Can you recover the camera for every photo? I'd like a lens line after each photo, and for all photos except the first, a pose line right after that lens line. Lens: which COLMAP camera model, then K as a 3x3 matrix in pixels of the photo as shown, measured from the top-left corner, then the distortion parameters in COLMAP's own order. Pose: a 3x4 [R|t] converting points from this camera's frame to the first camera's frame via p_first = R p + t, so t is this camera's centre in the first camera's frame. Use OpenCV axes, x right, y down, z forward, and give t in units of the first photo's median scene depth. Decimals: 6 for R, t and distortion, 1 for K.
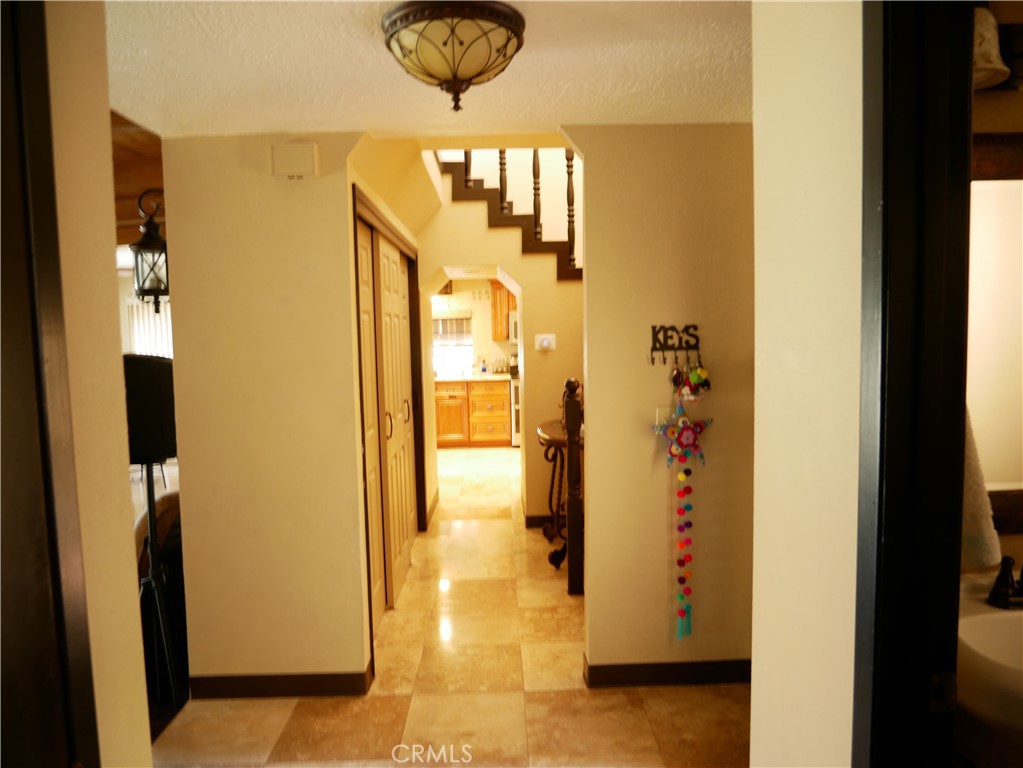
lens RADIAL K [[724.1, 0, 511.5], [0, 724.1, 384.0], [0, 0, 1]] dist [-0.054351, 0.026627]
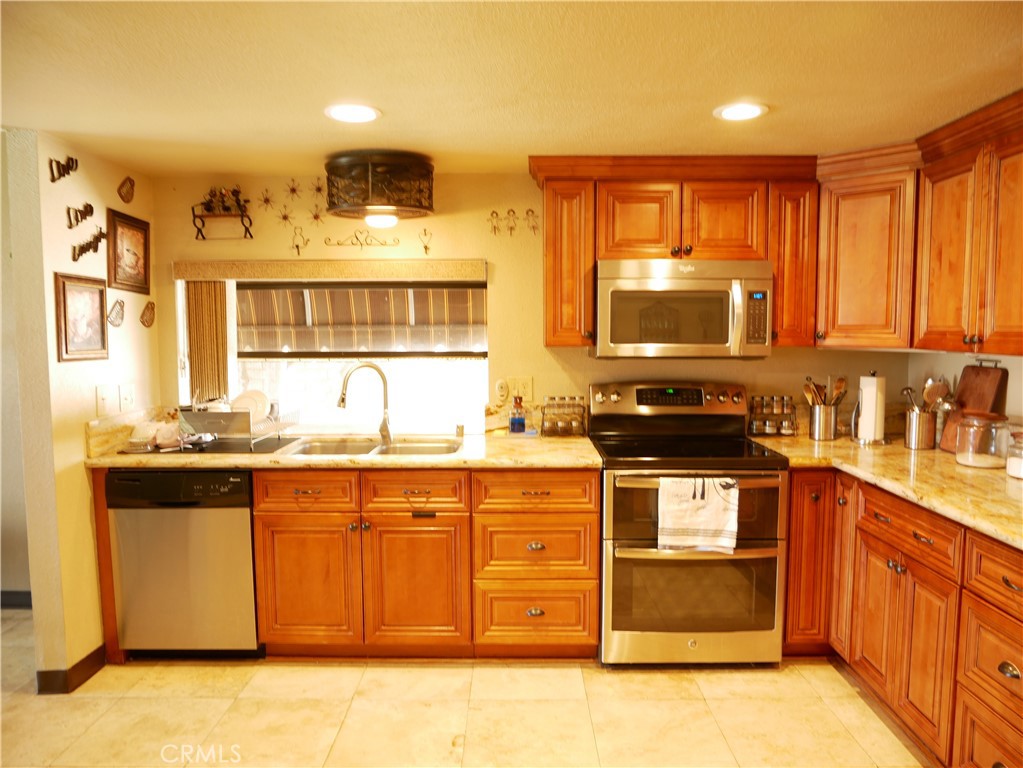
lens RADIAL K [[724.1, 0, 511.5], [0, 724.1, 384.0], [0, 0, 1]] dist [-0.054351, 0.026627]
pose [[0.999477, 0.021725, -0.023934, -0.034305], [-0.021706, 0.999764, 0.001061, -0.042140], [0.023951, -0.000541, 0.999713, 0.659651]]
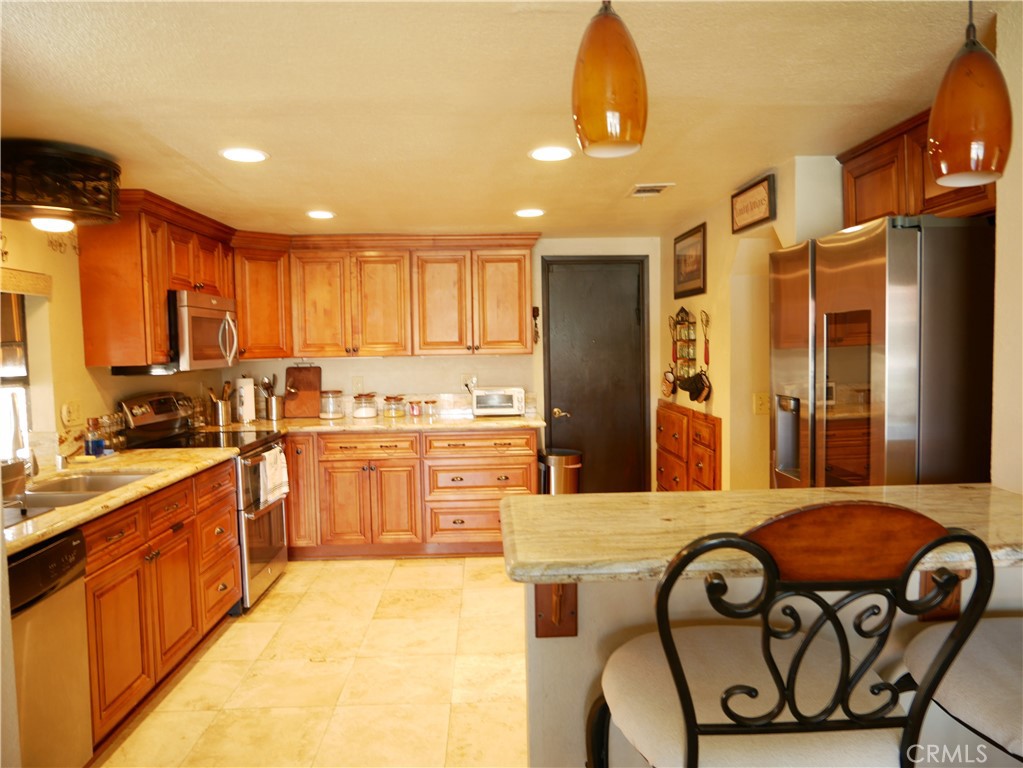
lens RADIAL K [[724.1, 0, 511.5], [0, 724.1, 384.0], [0, 0, 1]] dist [-0.054351, 0.026627]
pose [[-0.012060, -0.033648, 0.999361, -0.407144], [0.095246, 0.994851, 0.034646, -0.044876], [-0.995381, 0.095603, -0.008793, 0.825027]]
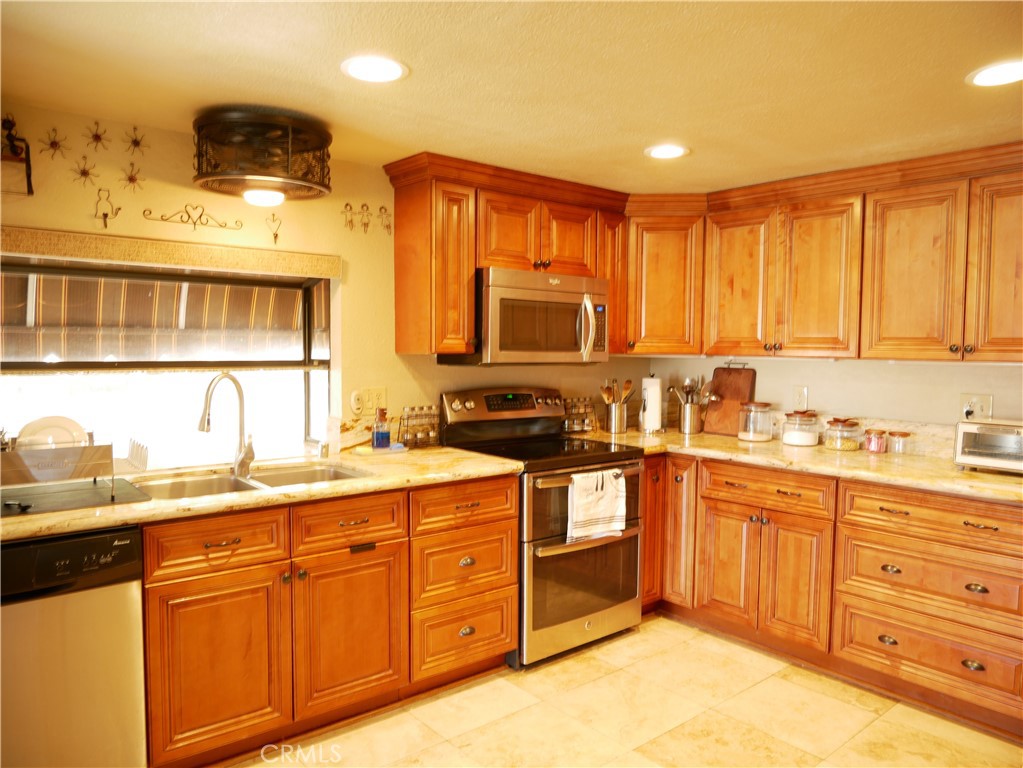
lens RADIAL K [[724.1, 0, 511.5], [0, 724.1, 384.0], [0, 0, 1]] dist [-0.054351, 0.026627]
pose [[0.780312, -0.003272, 0.625382, -0.207500], [0.021254, 0.999547, -0.021290, -0.038202], [-0.625029, 0.029905, 0.780028, 0.728439]]
